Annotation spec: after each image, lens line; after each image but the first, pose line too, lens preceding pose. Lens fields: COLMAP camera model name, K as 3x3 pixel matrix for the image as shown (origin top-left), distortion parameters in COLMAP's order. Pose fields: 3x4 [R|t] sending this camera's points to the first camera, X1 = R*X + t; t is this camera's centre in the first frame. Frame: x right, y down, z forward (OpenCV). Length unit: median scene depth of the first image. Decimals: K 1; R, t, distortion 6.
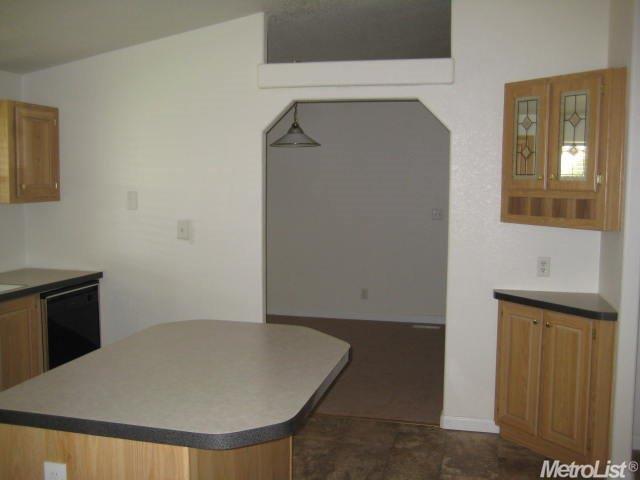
lens RADIAL K [[675.9, 0, 320.4], [0, 675.9, 240.7], [0, 0, 1]] dist [-0.093420, 0.000000]
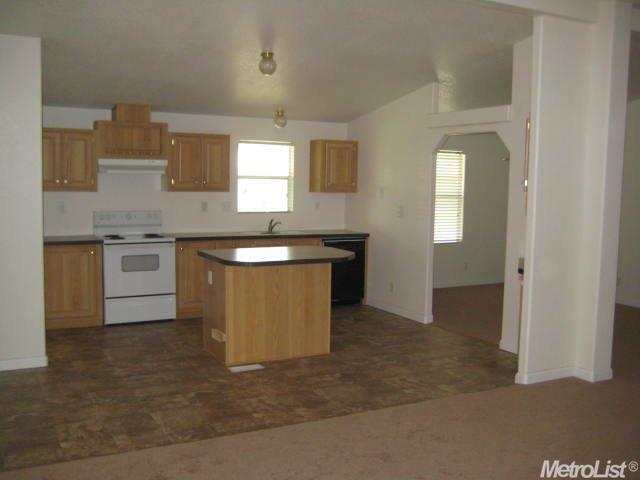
lens RADIAL K [[675.9, 0, 323.6], [0, 675.9, 242.1], [0, 0, 1]] dist [-0.093420, 0.000000]
pose [[0.655853, 0.079392, -0.750702, 0.977768], [-0.087069, 0.995773, 0.029242, 0.028191], [0.749850, 0.046185, 0.659994, -0.278363]]
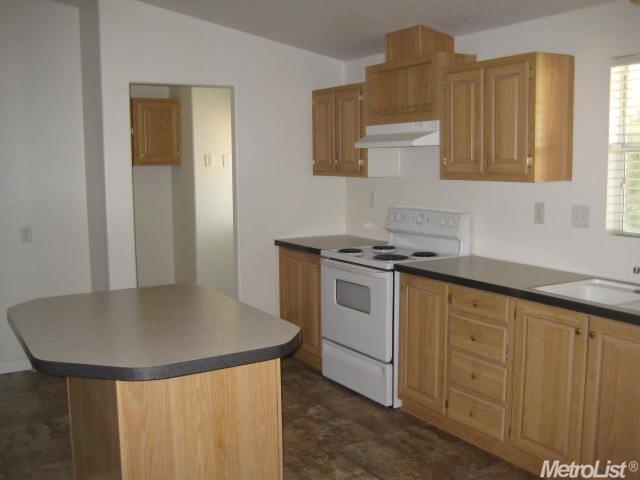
lens RADIAL K [[675.9, 0, 322.6], [0, 675.9, 236.2], [0, 0, 1]] dist [-0.093420, 0.000000]
pose [[-0.722400, 0.076498, -0.687231, 0.205851], [-0.061758, 0.982752, 0.174311, -0.086234], [0.688712, 0.168364, -0.705215, 1.062780]]
